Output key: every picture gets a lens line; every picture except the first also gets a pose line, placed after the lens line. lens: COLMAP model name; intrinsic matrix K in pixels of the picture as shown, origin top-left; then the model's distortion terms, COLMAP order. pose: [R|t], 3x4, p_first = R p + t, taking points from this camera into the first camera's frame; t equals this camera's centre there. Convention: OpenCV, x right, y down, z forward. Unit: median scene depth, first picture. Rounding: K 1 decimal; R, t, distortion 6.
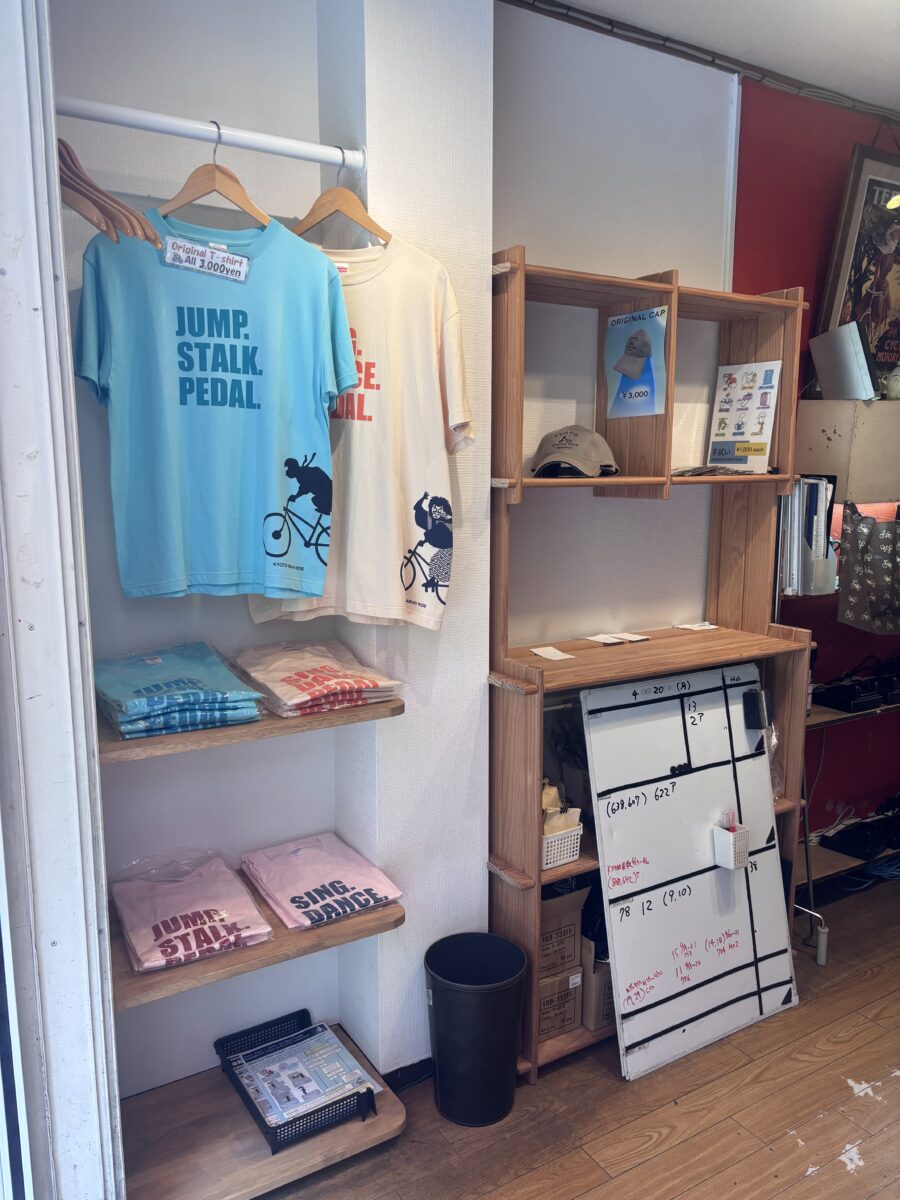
lens RADIAL K [[904.1, 0, 450.6], [0, 904.1, 599.1], [0, 0, 1]] dist [0.003896, 0.000326]
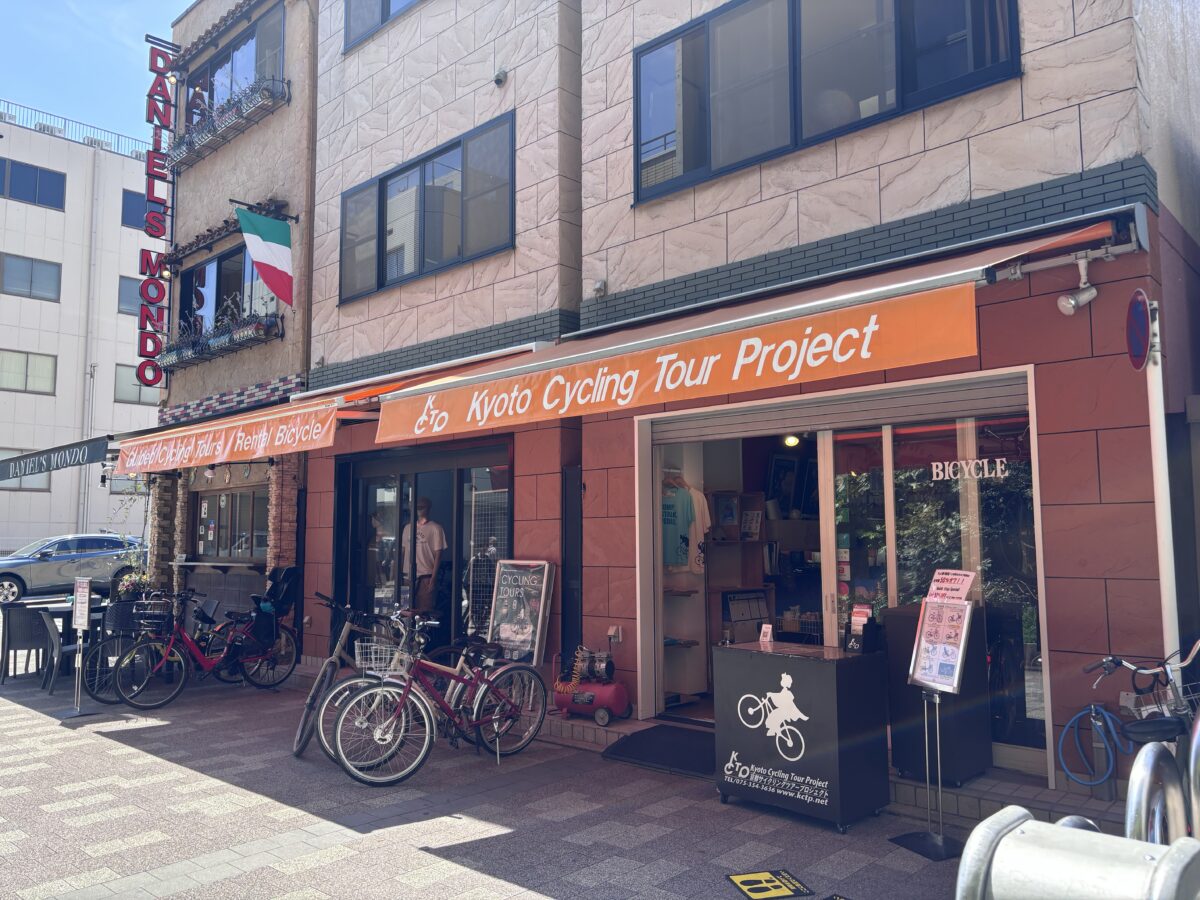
lens RADIAL K [[904.1, 0, 599.5], [0, 904.1, 451.6], [0, 0, 1]] dist [0.003896, 0.000326]
pose [[0.957462, 0.022359, 0.287692, -1.449829], [0.055796, 0.963833, -0.260601, 0.471503], [-0.283114, 0.265568, 0.921586, -2.487785]]
